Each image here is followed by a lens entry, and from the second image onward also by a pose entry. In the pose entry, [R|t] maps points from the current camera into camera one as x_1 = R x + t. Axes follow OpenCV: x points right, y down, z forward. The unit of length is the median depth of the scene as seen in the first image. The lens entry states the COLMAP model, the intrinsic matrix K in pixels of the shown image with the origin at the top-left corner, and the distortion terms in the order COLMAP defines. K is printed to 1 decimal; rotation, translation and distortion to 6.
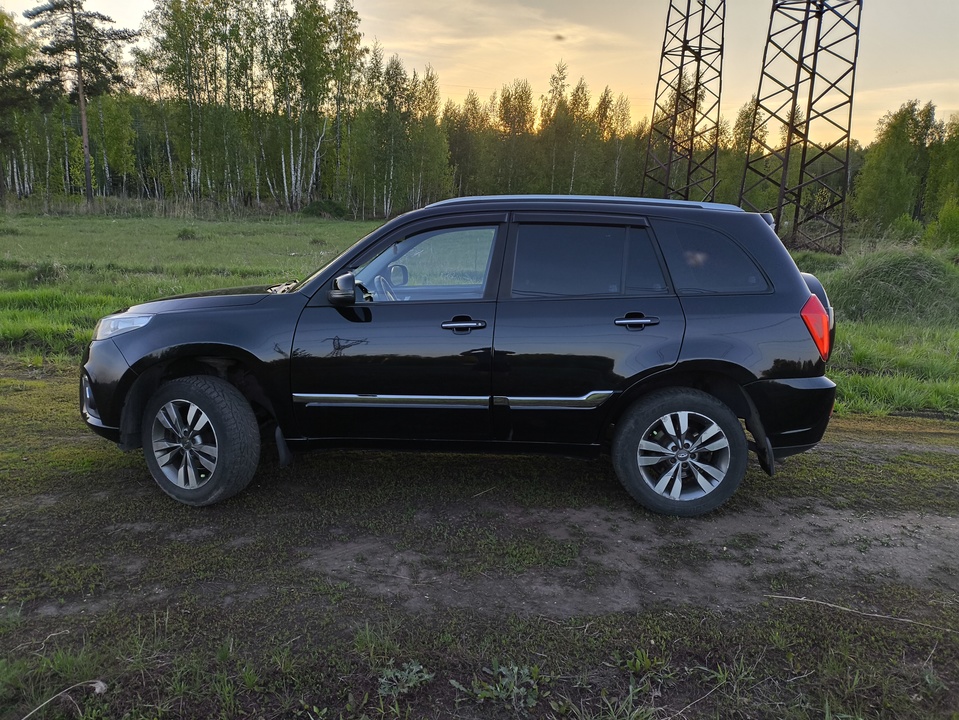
lens RADIAL K [[725.1, 0, 479.5], [0, 725.1, 360.0], [0, 0, 1]] dist [0.001001, -0.005316]
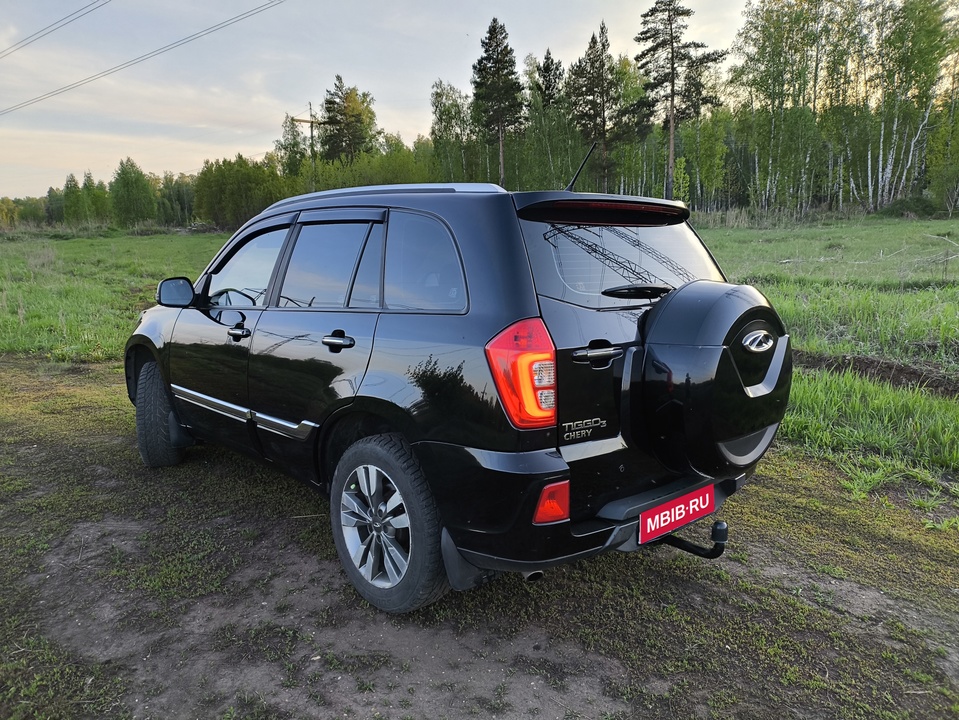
lens RADIAL K [[724.4, 0, 479.5], [0, 724.4, 360.0], [0, 0, 1]] dist [0.004517, -0.028385]
pose [[0.674922, 0.076928, -0.733868, 0.087856], [-0.086089, 0.995968, 0.025229, -0.006474], [0.732850, 0.046150, 0.678824, 0.055862]]
